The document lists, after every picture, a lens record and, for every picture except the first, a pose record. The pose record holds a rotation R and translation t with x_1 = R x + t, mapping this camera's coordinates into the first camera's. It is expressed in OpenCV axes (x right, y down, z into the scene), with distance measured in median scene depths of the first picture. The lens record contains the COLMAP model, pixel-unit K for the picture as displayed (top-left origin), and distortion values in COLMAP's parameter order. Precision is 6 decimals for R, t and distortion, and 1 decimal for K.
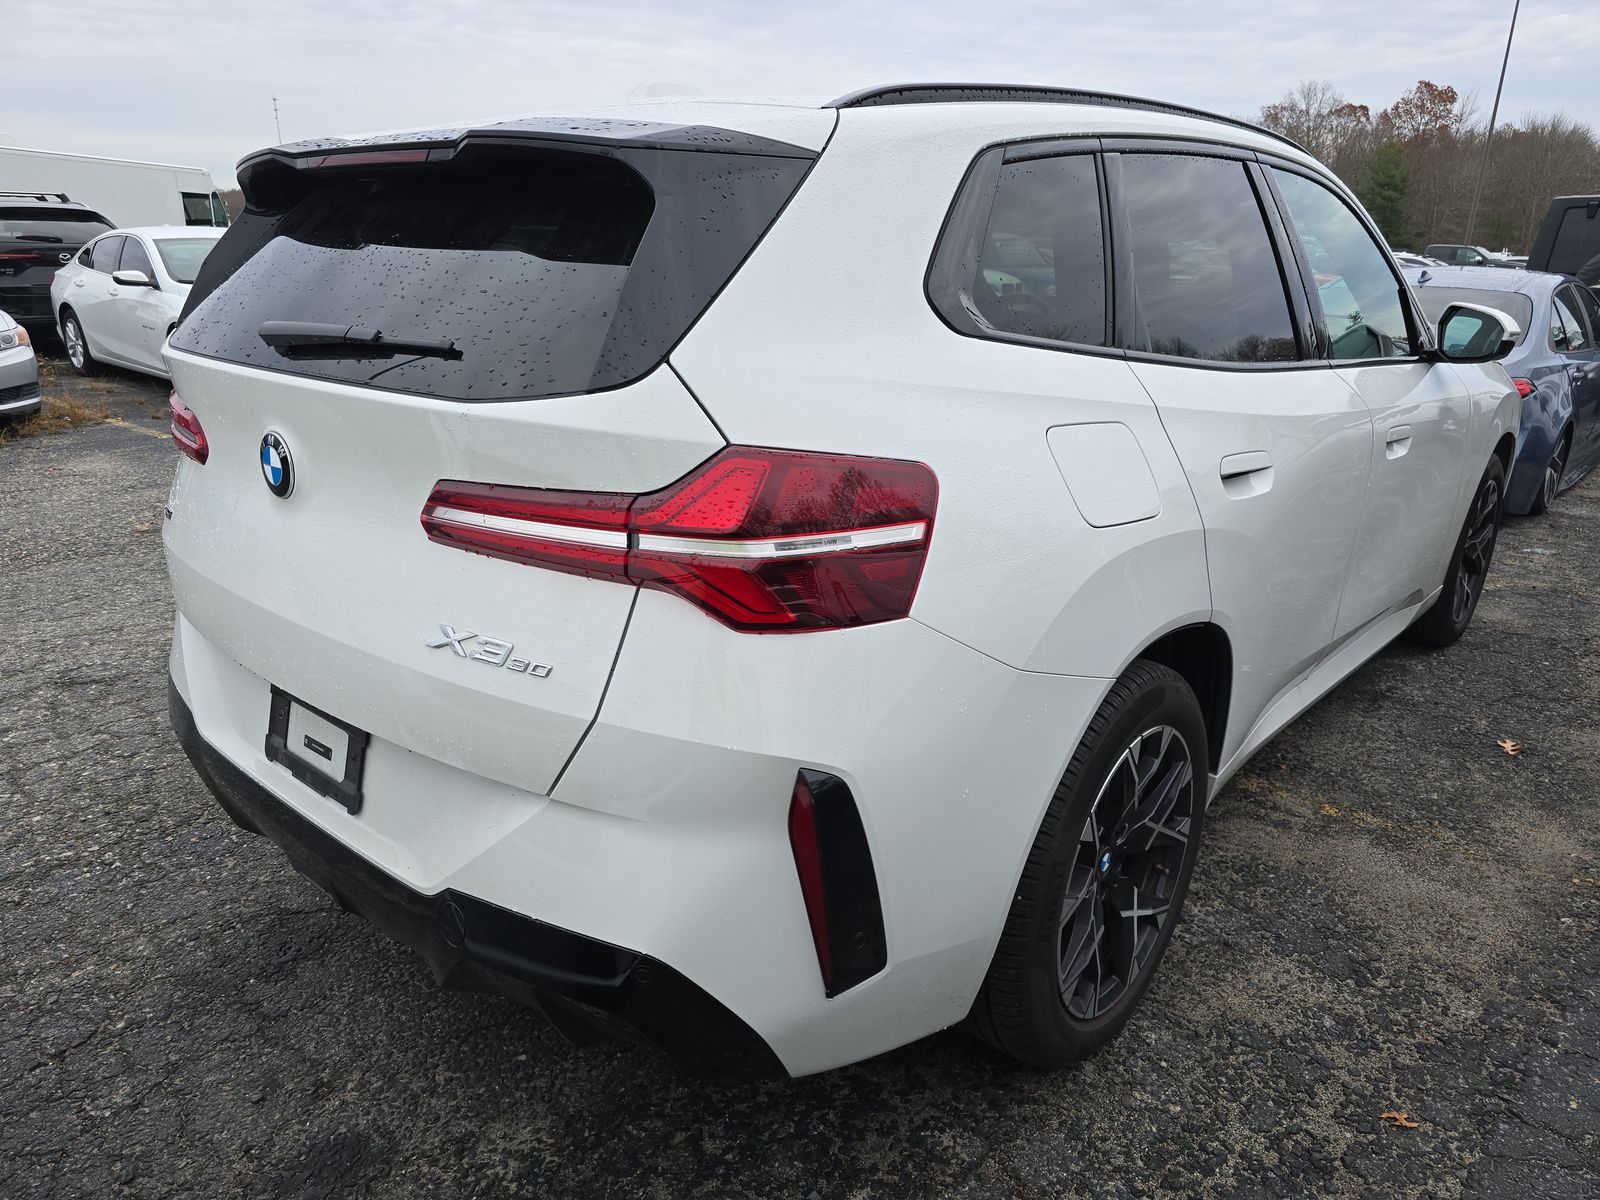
lens RADIAL K [[1088.1, 0, 798.4], [0, 1088.1, 599.0], [0, 0, 1]] dist [0.034603, -0.026092]
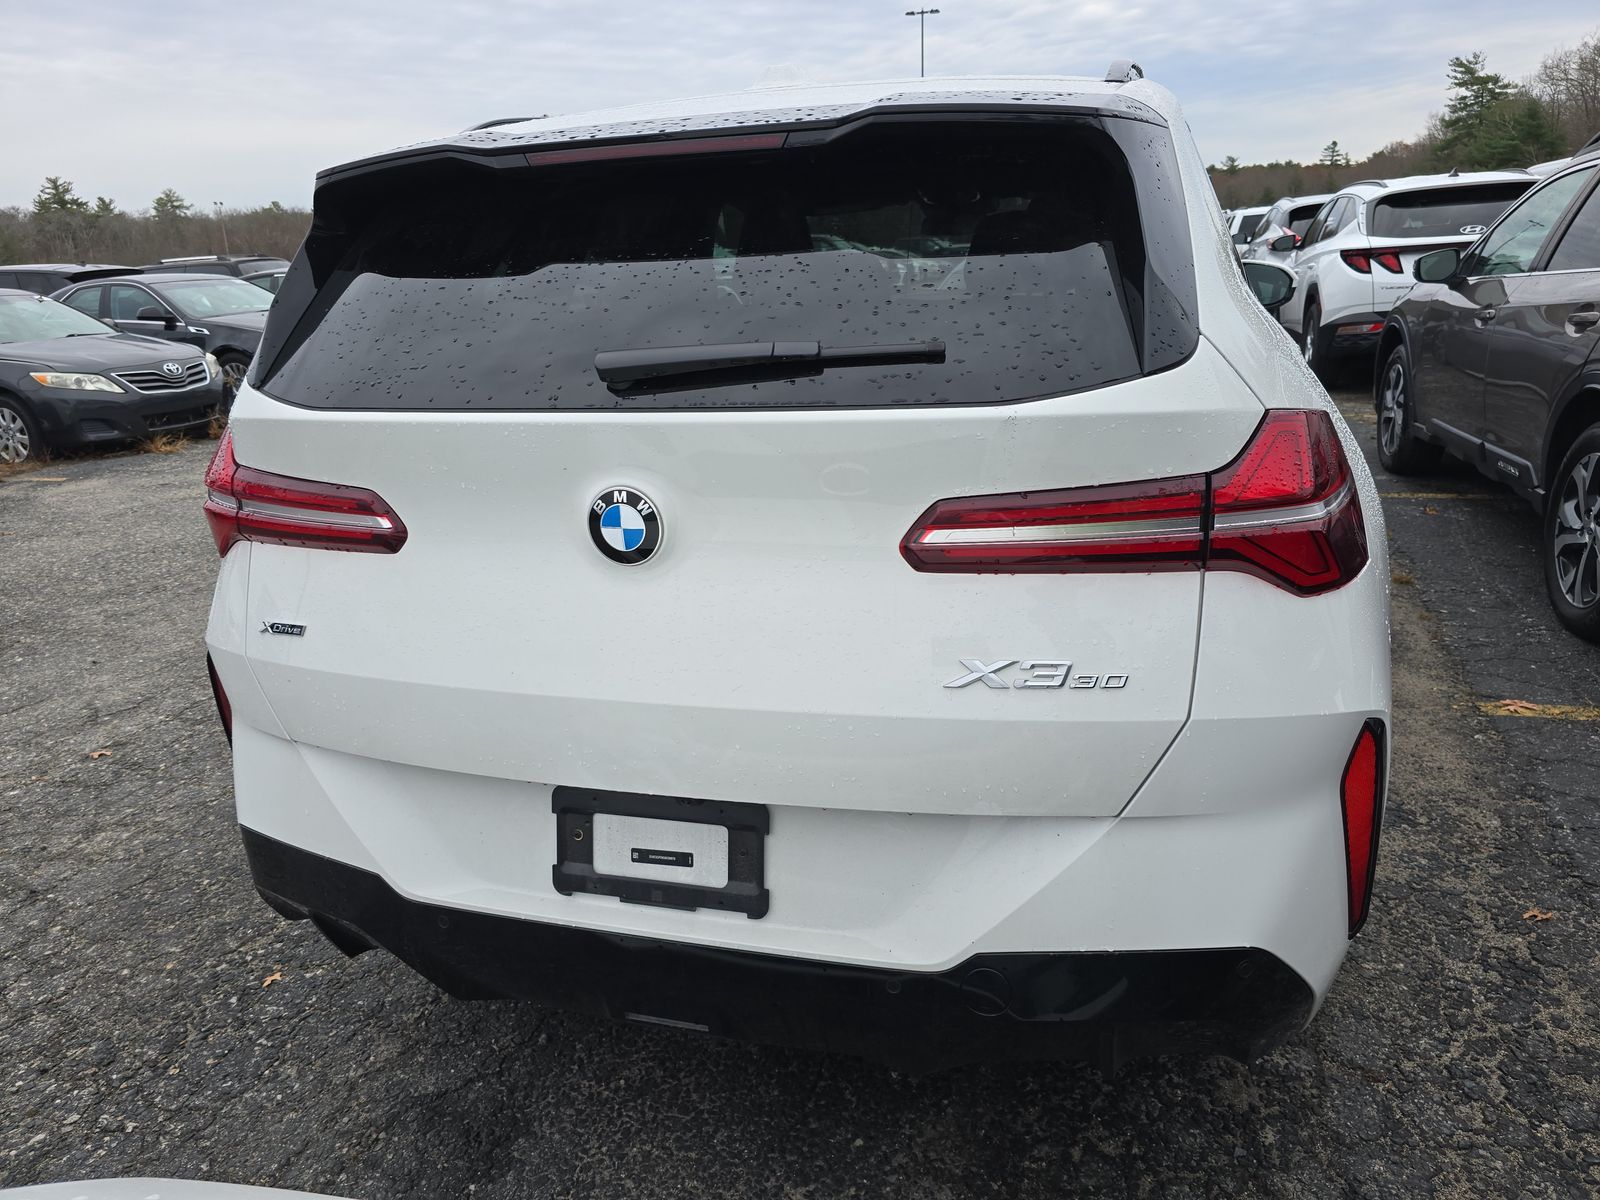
lens RADIAL K [[1088.1, 0, 792.2], [0, 1088.1, 599.2], [0, 0, 1]] dist [0.034603, -0.026092]
pose [[0.906692, -0.188302, 0.377429, -0.632273], [0.192315, 0.980950, 0.027406, -0.062095], [-0.375399, 0.047736, 0.925633, 0.186567]]
